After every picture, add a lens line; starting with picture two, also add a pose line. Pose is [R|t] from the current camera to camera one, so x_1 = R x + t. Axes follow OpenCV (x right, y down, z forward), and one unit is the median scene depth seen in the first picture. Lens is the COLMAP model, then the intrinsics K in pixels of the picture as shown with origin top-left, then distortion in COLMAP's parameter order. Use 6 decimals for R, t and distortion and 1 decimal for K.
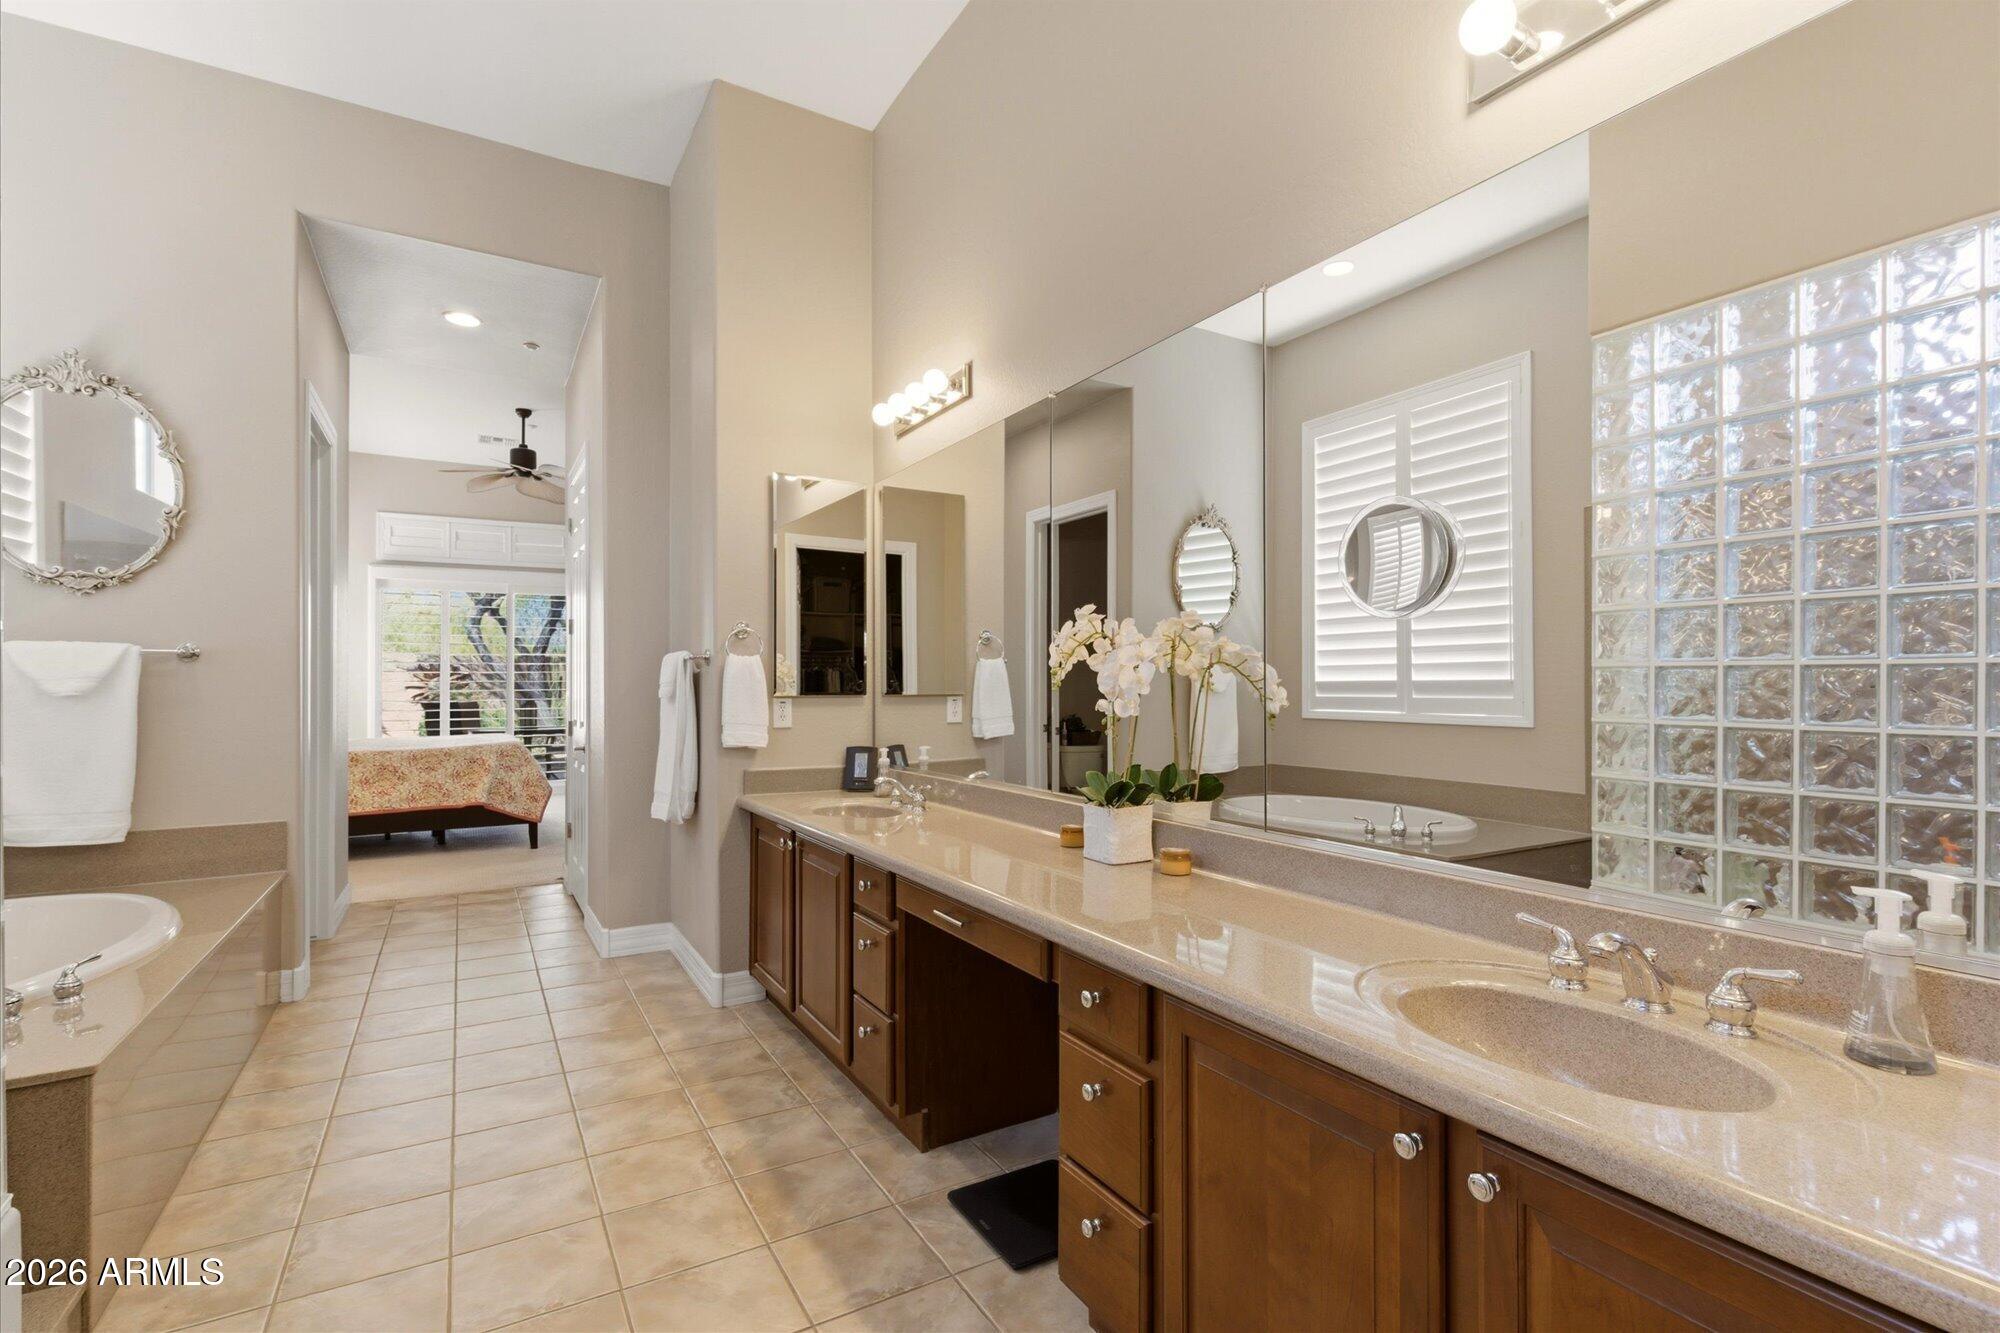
lens RADIAL K [[927.5, 0, 1009.5], [0, 927.5, 672.0], [0, 0, 1]] dist [0.001269, 0.000195]
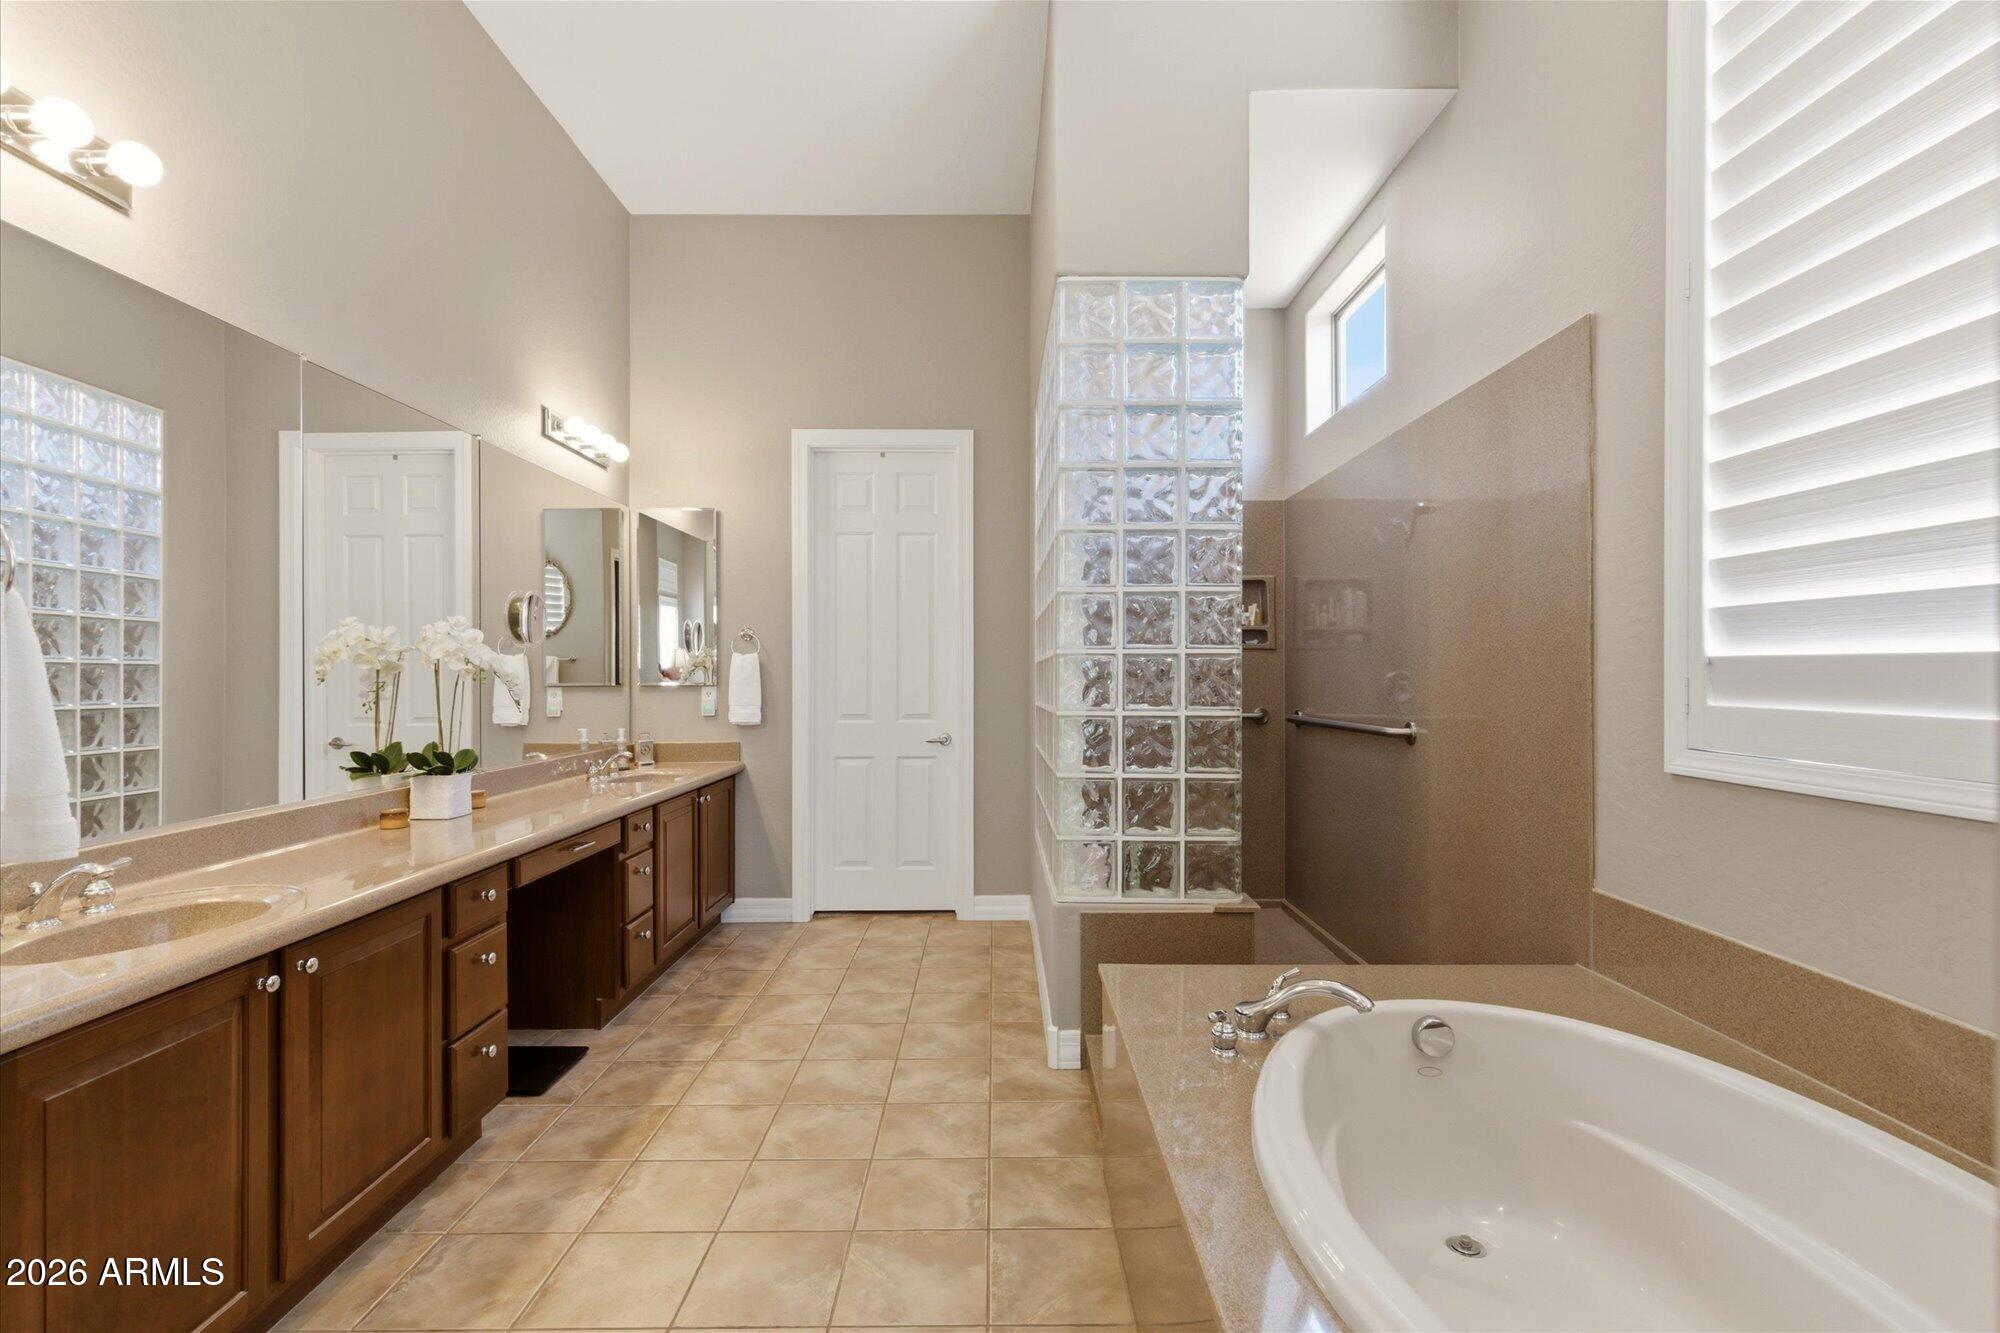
lens RADIAL K [[927.5, 0, 1000.1], [0, 927.5, 667.4], [0, 0, 1]] dist [0.001269, 0.000195]
pose [[-0.857454, 0.001999, 0.514557, -1.248959], [0.001297, 0.999998, -0.001722, 0.008674], [-0.514559, -0.000809, -0.857454, 1.786735]]
